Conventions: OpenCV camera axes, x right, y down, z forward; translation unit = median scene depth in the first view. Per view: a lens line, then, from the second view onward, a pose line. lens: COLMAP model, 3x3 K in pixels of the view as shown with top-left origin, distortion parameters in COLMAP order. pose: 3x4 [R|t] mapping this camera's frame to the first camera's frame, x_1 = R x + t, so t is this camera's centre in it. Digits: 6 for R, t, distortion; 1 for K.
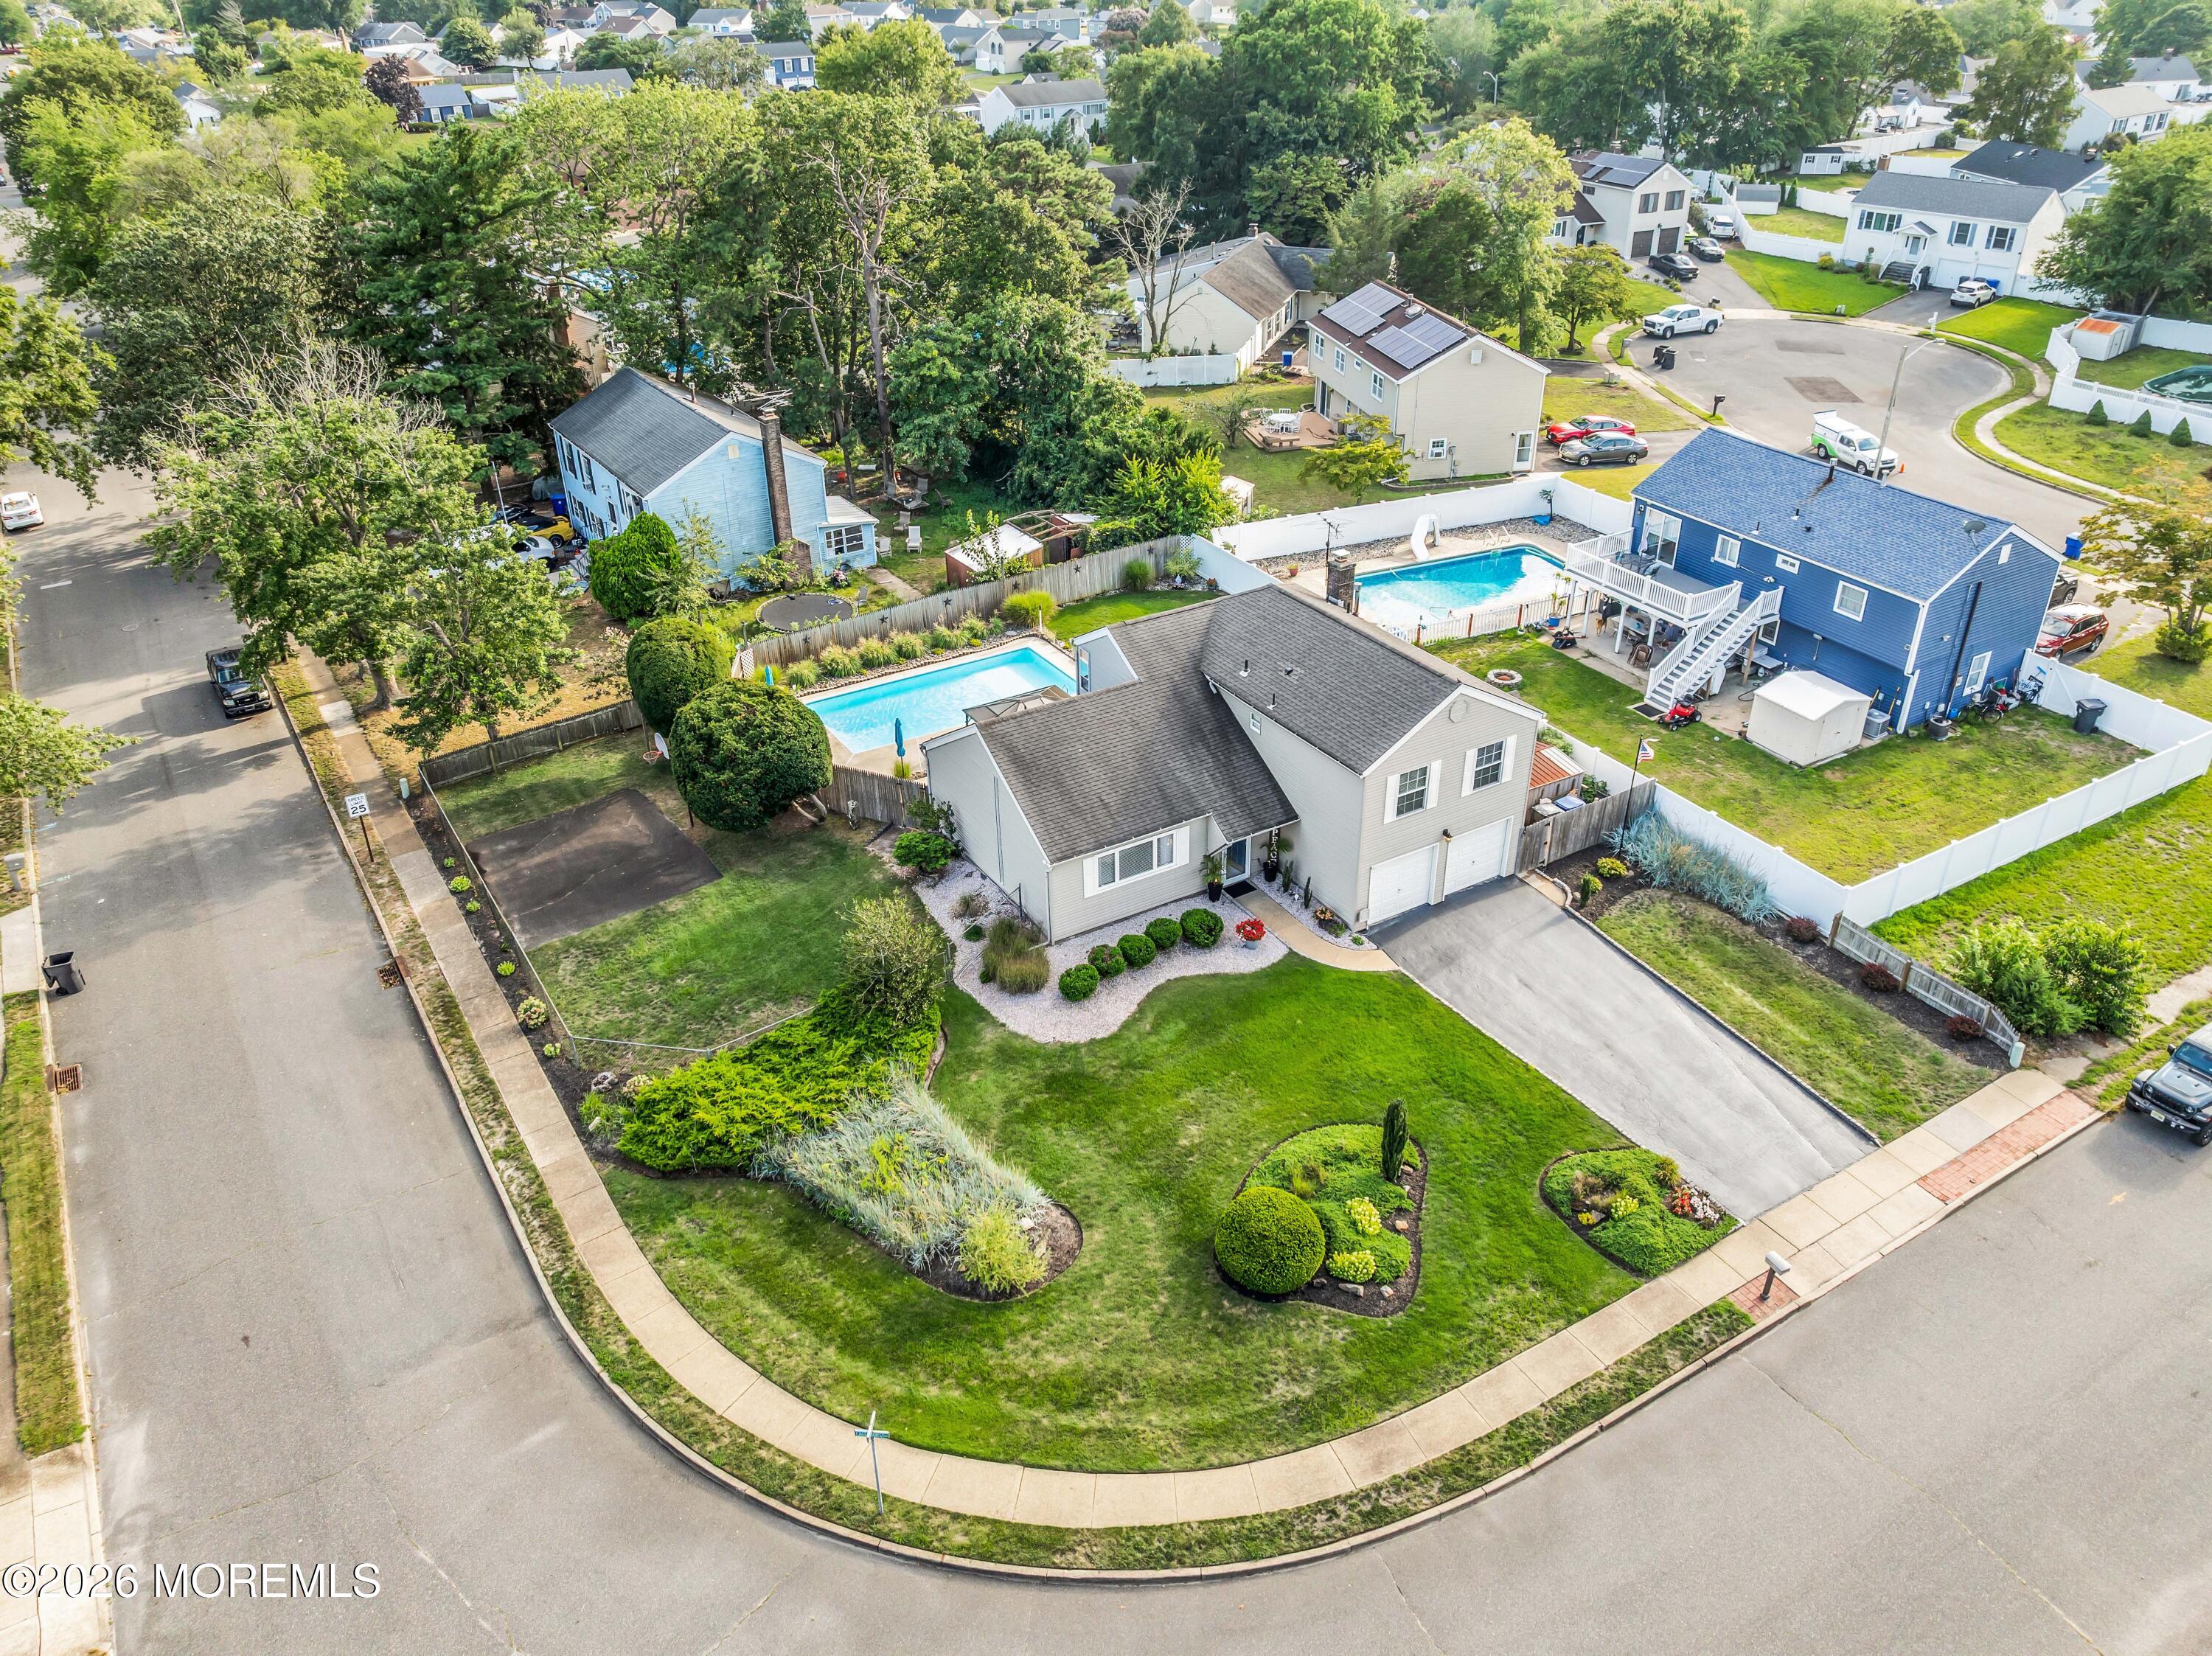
lens RADIAL K [[1557.1, 0, 1106.0], [0, 1557.1, 828.0], [0, 0, 1]] dist [-0.042250, 0.008697]
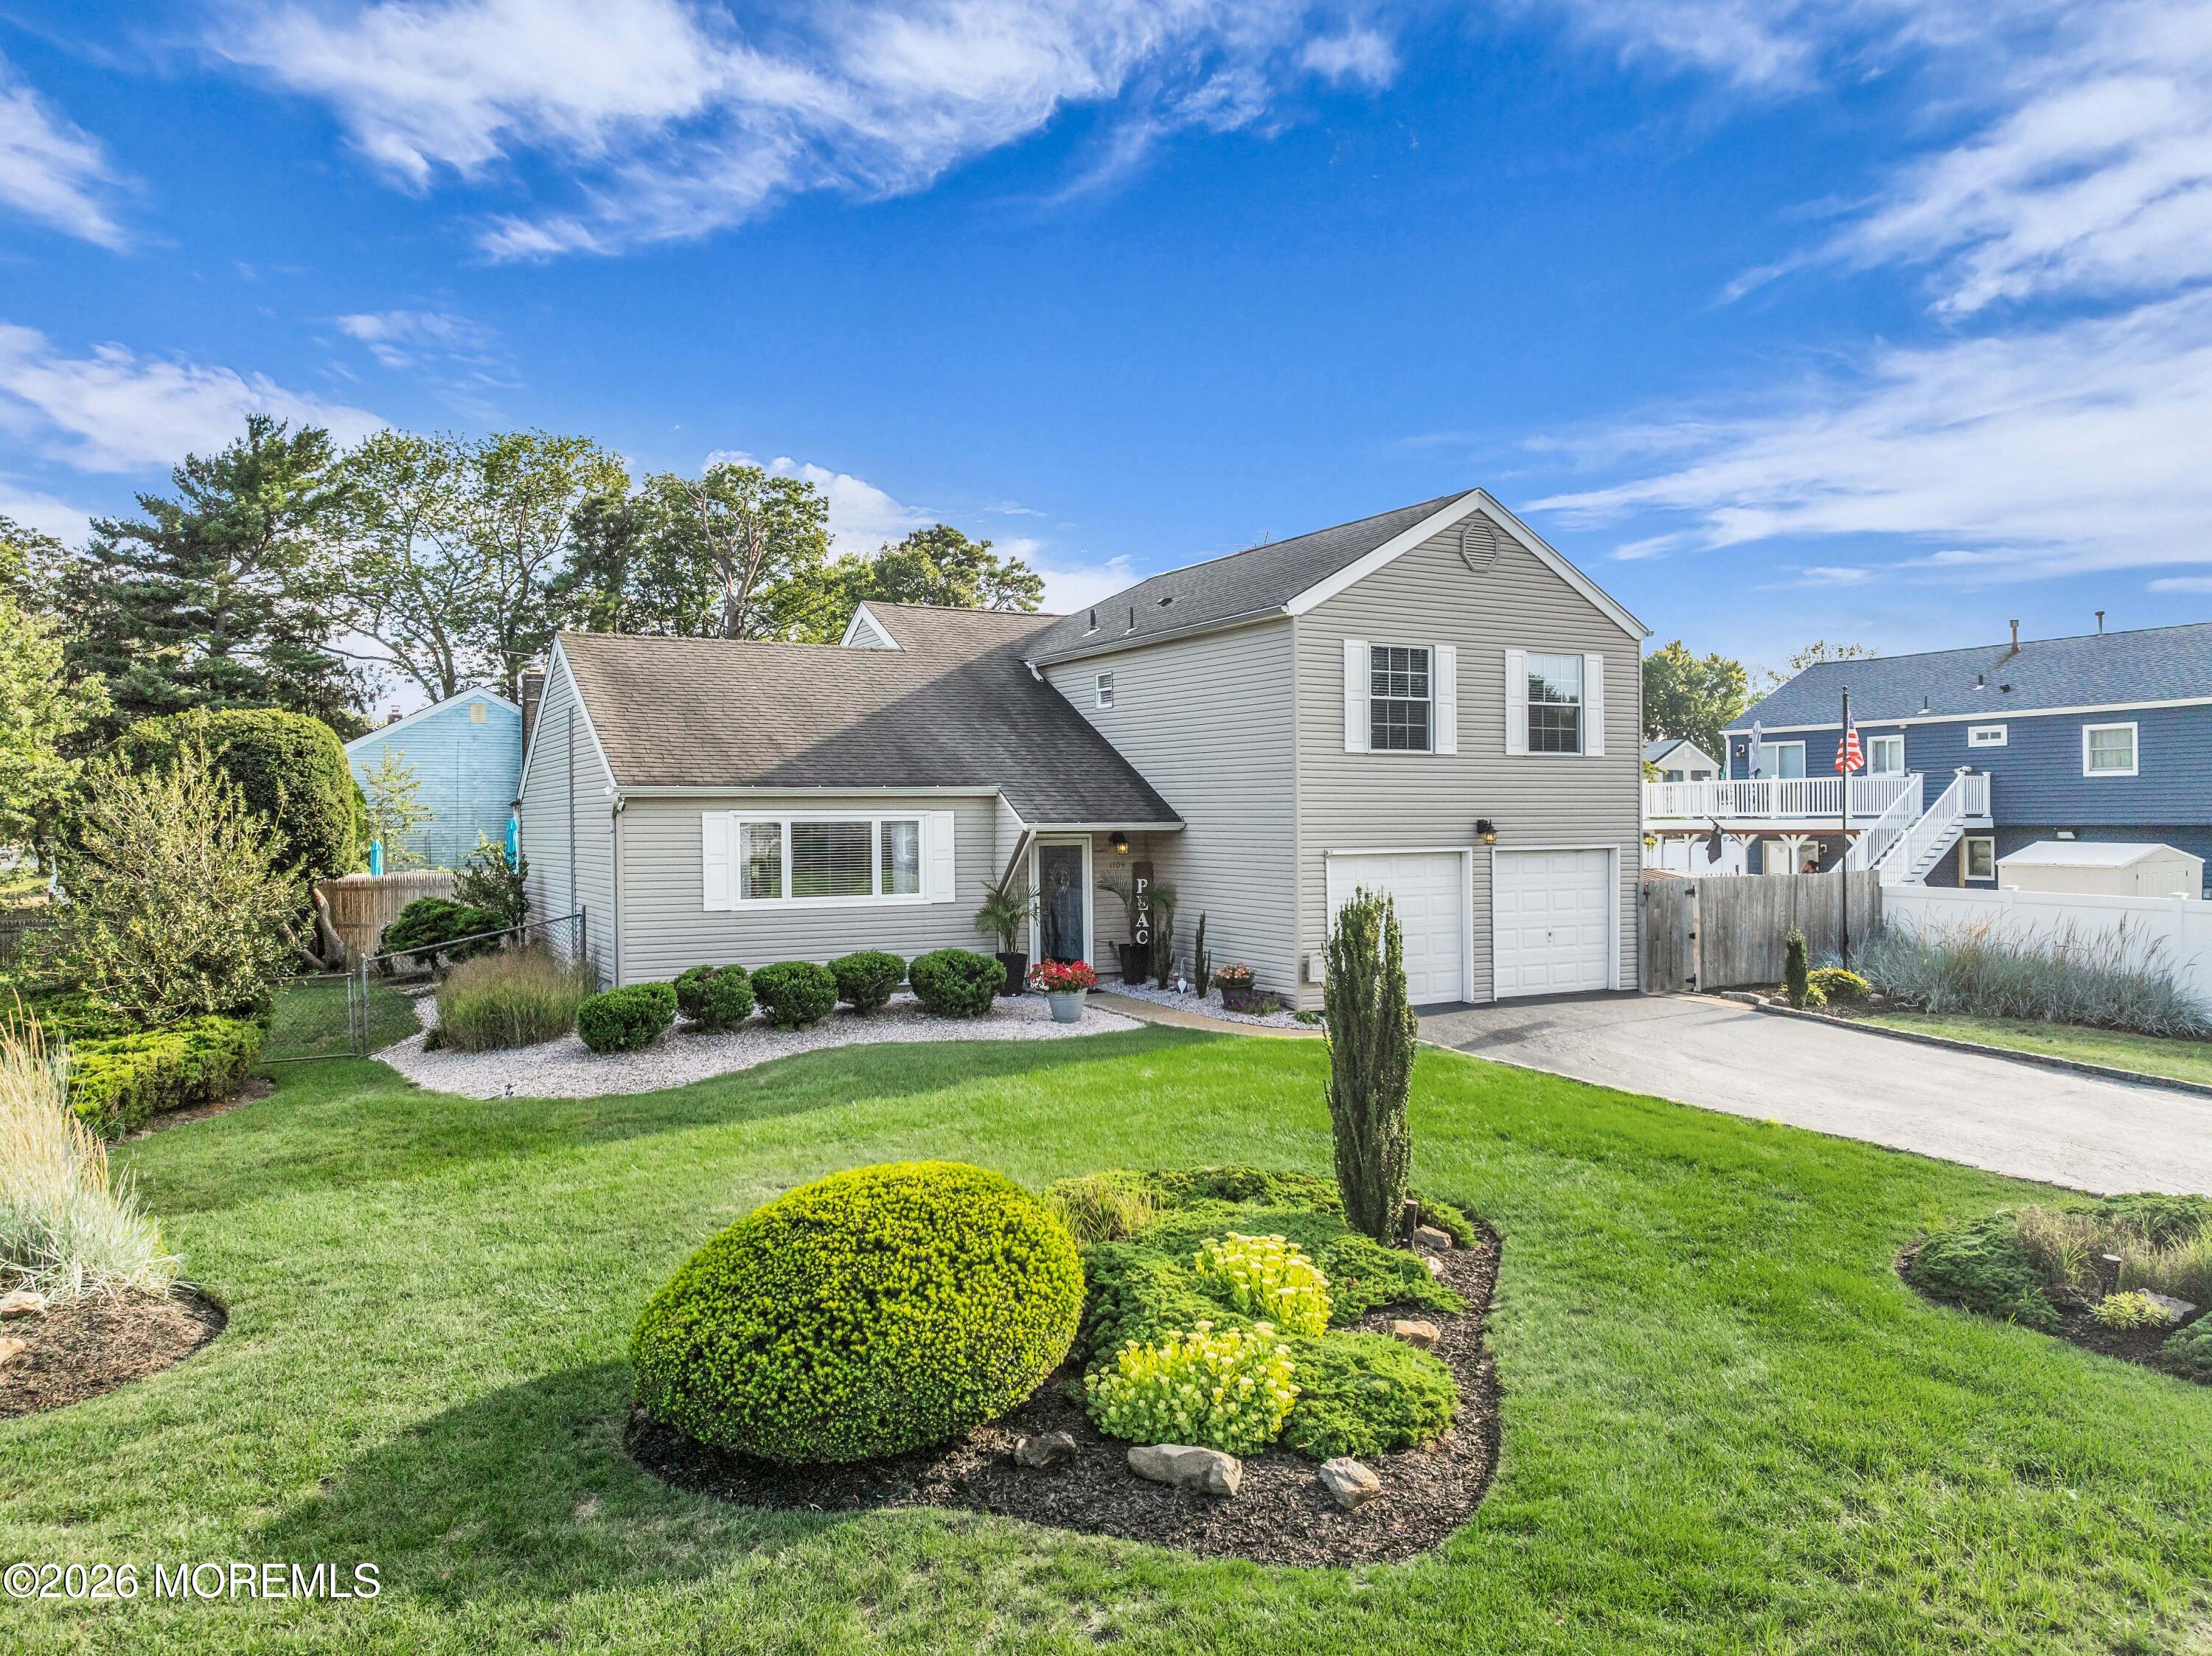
lens RADIAL K [[1562.5, 0, 1110.5], [0, 1562.5, 827.4], [0, 0, 1]] dist [-0.040715, -0.003283]
pose [[0.999653, 0.005944, -0.025652, 0.125354], [-0.018095, 0.862815, -0.505196, 0.270305], [0.019130, 0.505485, 0.862623, 0.629642]]
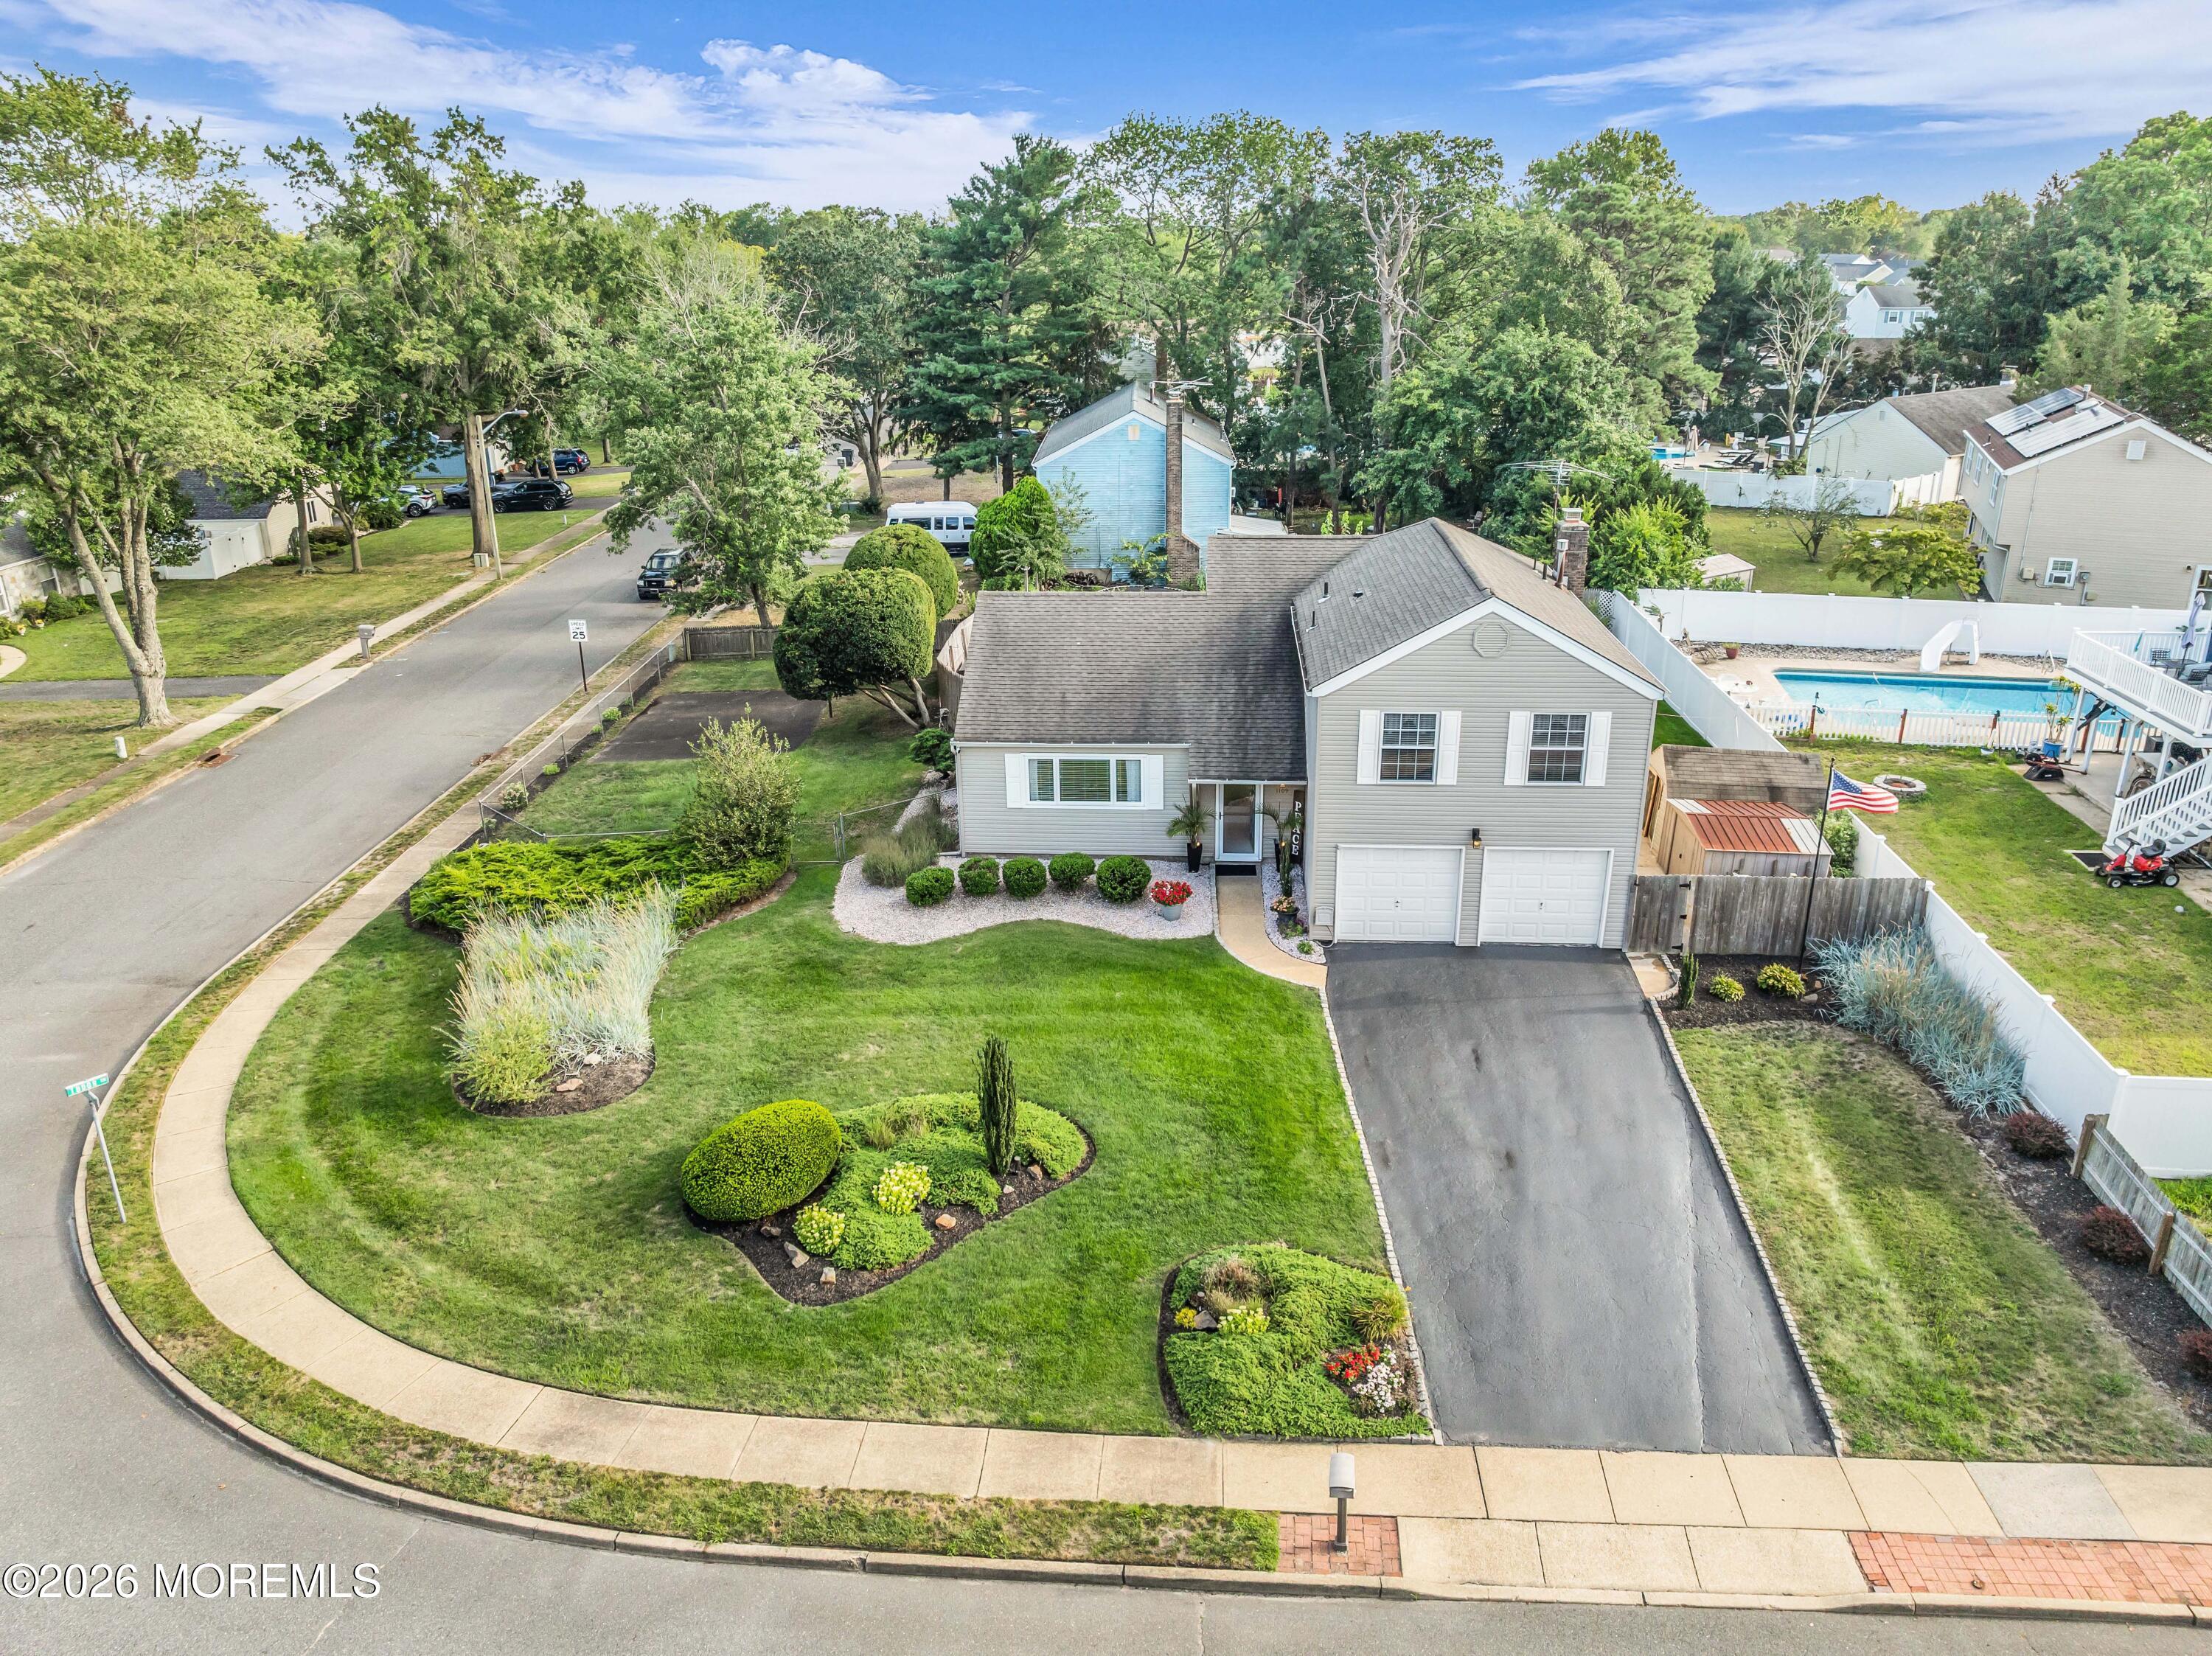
lens RADIAL K [[1557.1, 0, 1106.0], [0, 1557.1, 828.0], [0, 0, 1]] dist [-0.042250, 0.008697]
pose [[0.820166, 0.207158, -0.533305, 0.486755], [-0.290399, 0.953877, -0.076077, 0.107885], [0.492947, 0.217266, 0.842495, 0.373671]]
